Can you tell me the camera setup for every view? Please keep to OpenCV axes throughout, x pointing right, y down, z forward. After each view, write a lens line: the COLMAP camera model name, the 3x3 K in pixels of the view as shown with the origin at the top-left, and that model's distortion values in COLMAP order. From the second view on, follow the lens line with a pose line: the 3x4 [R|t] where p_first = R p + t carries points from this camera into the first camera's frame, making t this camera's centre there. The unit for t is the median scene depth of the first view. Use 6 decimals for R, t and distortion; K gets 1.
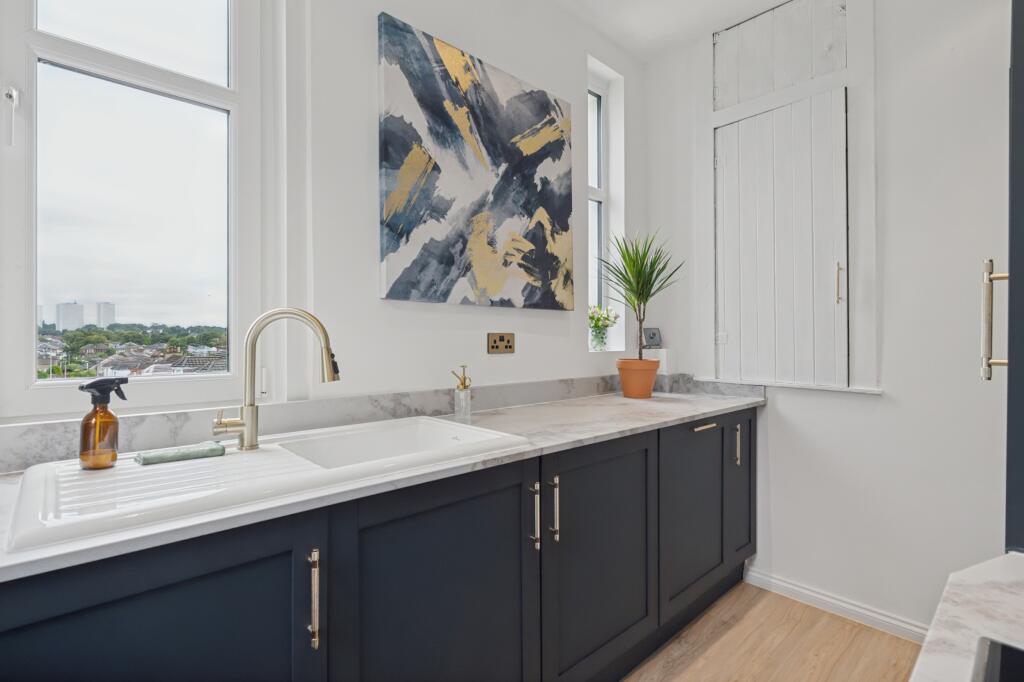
lens RADIAL K [[490.6, 0, 514.4], [0, 490.6, 337.3], [0, 0, 1]] dist [-0.001337, -0.000080]
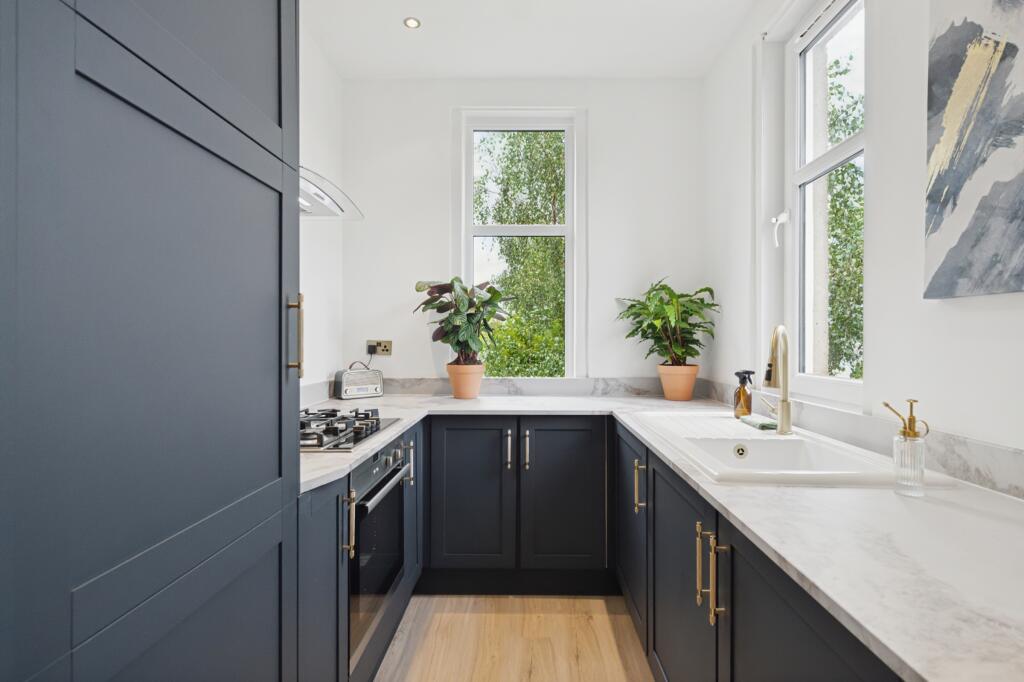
lens RADIAL K [[494.4, 0, 515.9], [0, 494.4, 343.8], [0, 0, 1]] dist [0.001097, 0.000482]
pose [[-0.698432, -0.000591, -0.715676, 0.662365], [-0.004941, 0.999980, 0.003996, -0.012005], [0.715659, 0.006327, -0.698421, 1.033340]]
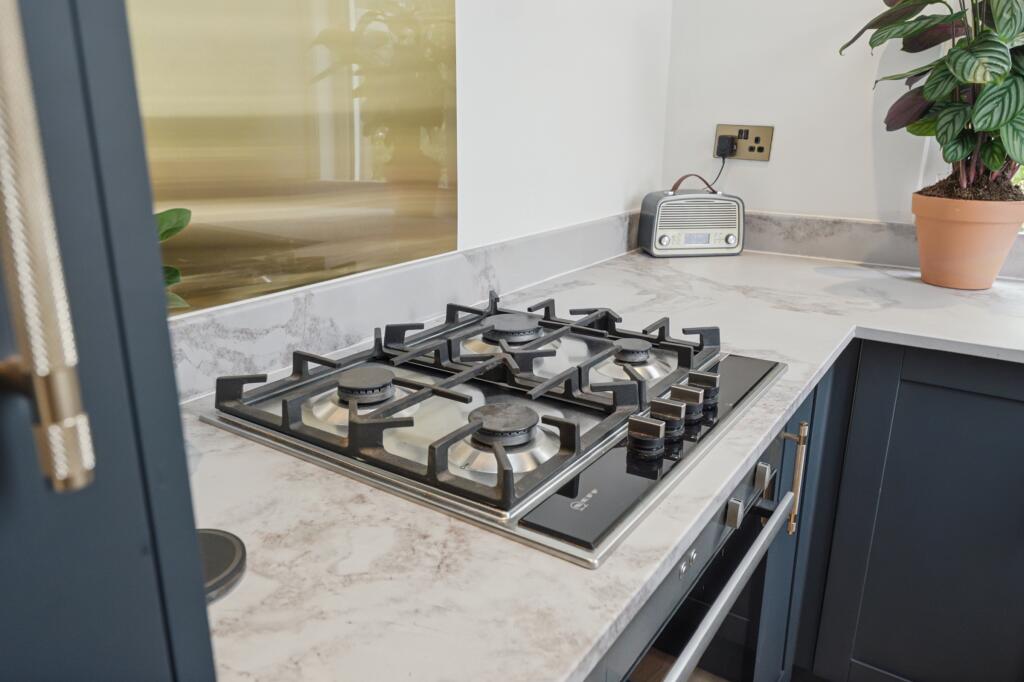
lens RADIAL K [[729.3, 0, 512.0], [0, 729.3, 341.0], [0, 0, 1]] dist [-0.022690, -0.000270]
pose [[-0.974214, 0.054503, -0.218943, 0.543376], [-0.011621, 0.956976, 0.289933, -0.013772], [0.225326, 0.285001, -0.931666, 0.831286]]
